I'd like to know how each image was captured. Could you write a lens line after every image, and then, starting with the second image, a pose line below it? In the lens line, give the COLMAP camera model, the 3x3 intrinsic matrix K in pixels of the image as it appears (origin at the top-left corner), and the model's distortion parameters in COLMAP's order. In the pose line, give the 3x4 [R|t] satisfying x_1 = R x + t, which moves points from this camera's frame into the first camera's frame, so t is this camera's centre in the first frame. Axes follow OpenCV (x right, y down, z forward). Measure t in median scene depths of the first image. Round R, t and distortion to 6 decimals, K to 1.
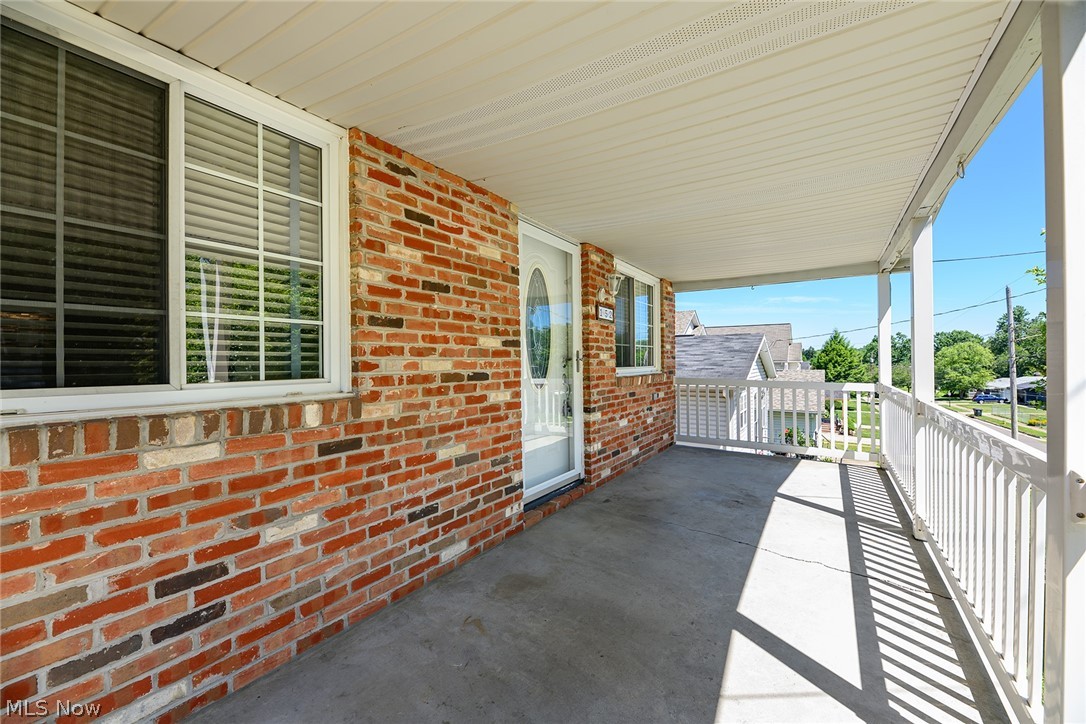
lens RADIAL K [[437.2, 0, 546.1], [0, 437.2, 362.9], [0, 0, 1]] dist [0.000035, -0.001746]
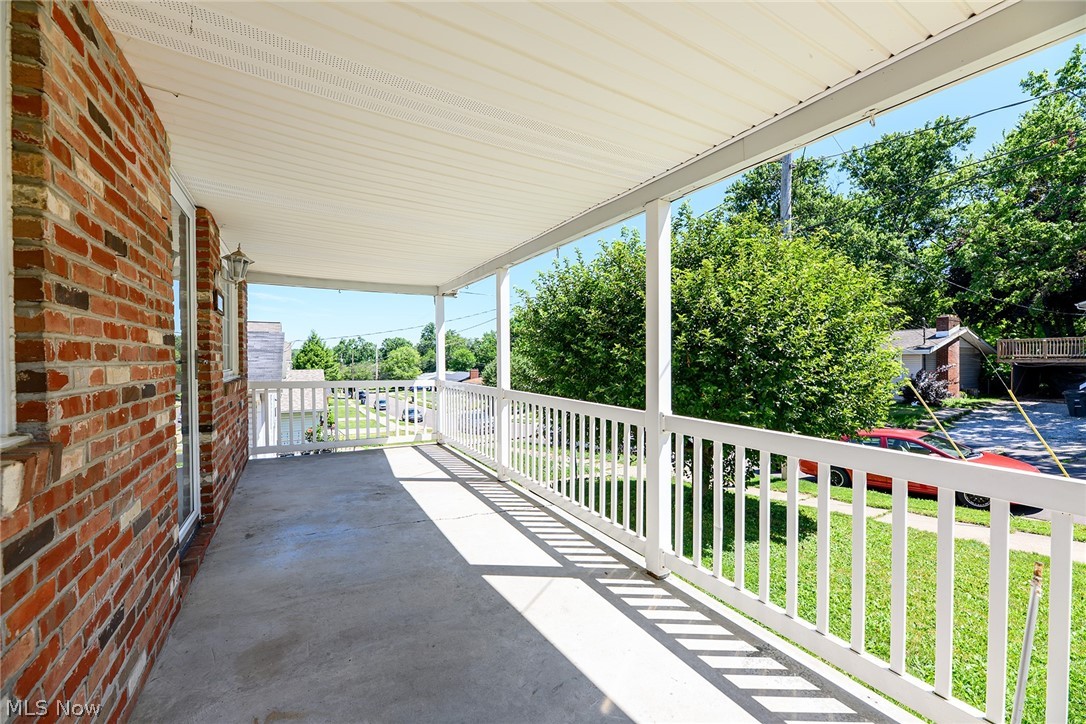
lens RADIAL K [[437.2, 0, 547.3], [0, 437.2, 362.7], [0, 0, 1]] dist [0.000035, -0.001746]
pose [[0.459151, -0.001558, 0.888357, -0.474235], [0.001434, 0.999998, 0.001013, -0.010402], [-0.888357, 0.000809, 0.459152, 0.187530]]
